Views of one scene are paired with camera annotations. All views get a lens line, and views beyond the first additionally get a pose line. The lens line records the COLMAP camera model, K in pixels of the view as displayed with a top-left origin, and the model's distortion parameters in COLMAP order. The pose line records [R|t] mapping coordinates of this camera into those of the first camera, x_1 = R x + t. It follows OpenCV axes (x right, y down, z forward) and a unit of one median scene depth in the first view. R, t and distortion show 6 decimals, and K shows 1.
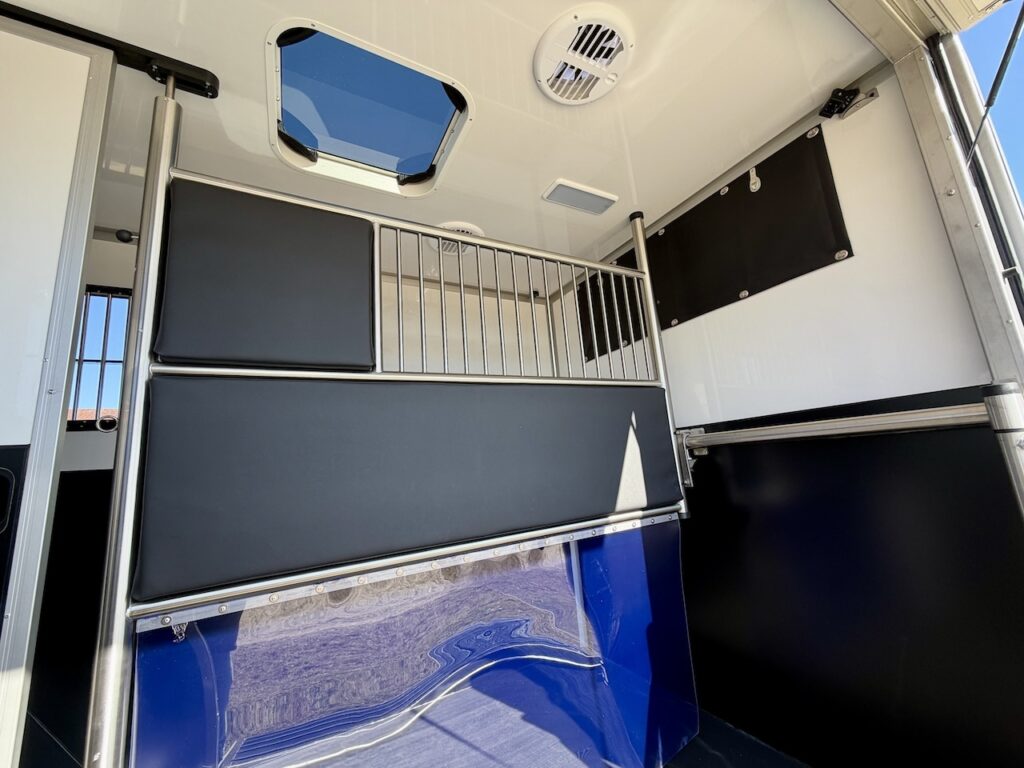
lens RADIAL K [[416.0, 0, 514.6], [0, 416.0, 384.3], [0, 0, 1]] dist [0.003732, 0.000136]
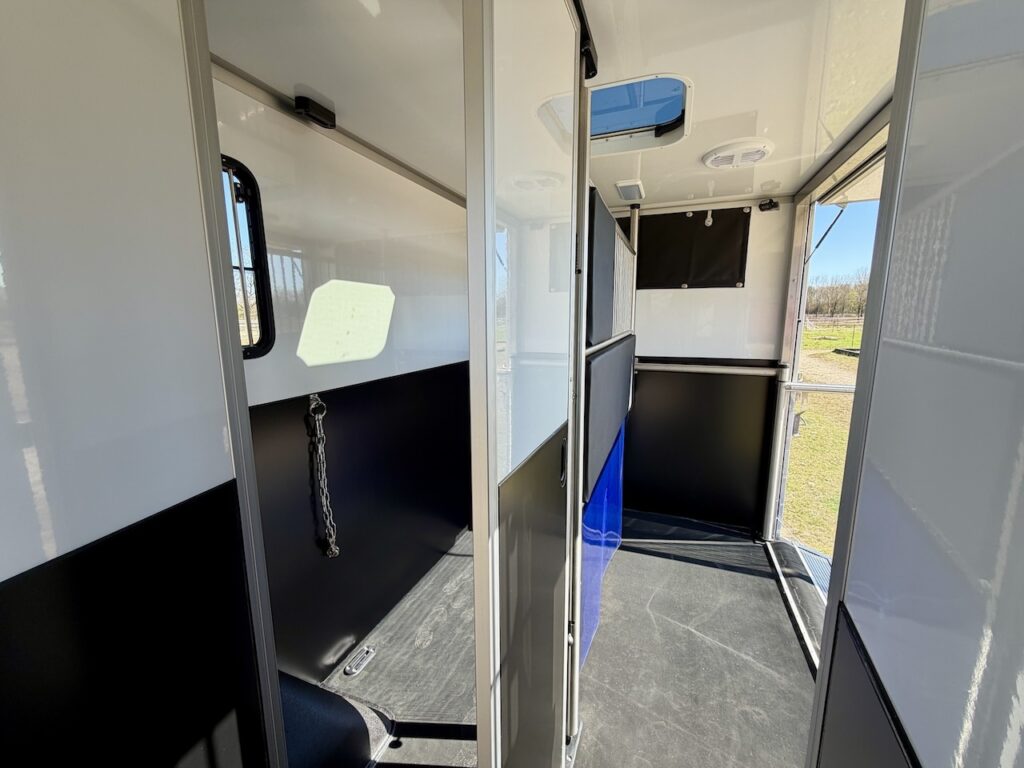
lens RADIAL K [[416.0, 0, 513.0], [0, 416.0, 385.2], [0, 0, 1]] dist [0.003732, 0.000136]
pose [[0.750477, -0.030041, 0.660214, -1.290652], [-0.184702, 0.949628, 0.253164, -0.152868], [-0.634563, -0.311936, 0.707125, 0.128752]]
